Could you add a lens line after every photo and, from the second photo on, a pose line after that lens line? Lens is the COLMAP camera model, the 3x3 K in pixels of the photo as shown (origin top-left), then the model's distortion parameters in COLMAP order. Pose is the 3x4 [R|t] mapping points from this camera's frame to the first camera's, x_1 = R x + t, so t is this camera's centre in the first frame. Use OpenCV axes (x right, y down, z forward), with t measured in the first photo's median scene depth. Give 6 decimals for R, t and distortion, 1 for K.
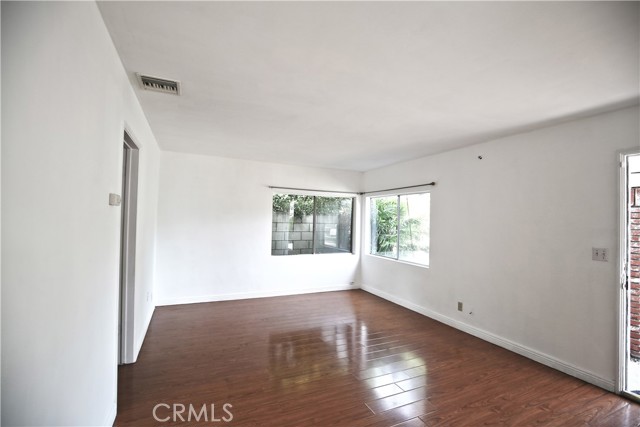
lens RADIAL K [[303.0, 0, 320.7], [0, 303.0, 216.0], [0, 0, 1]] dist [-0.002081, -0.000283]
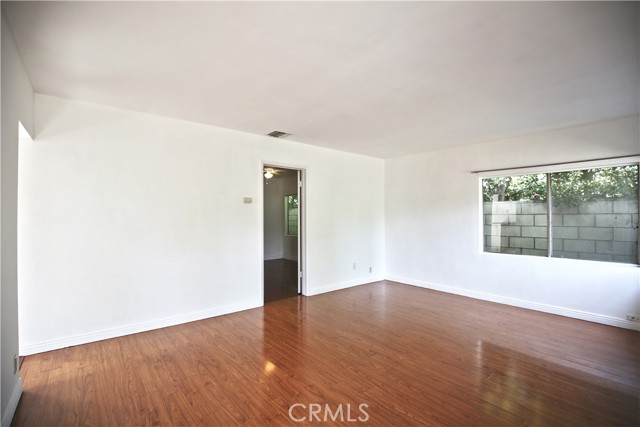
lens RADIAL K [[303.0, 0, 320.3], [0, 303.0, 214.6], [0, 0, 1]] dist [-0.002081, -0.000283]
pose [[0.256245, -0.024052, -0.966313, 0.529528], [0.017503, 0.999642, -0.020240, 0.034245], [0.966453, -0.011727, 0.256574, 0.329282]]
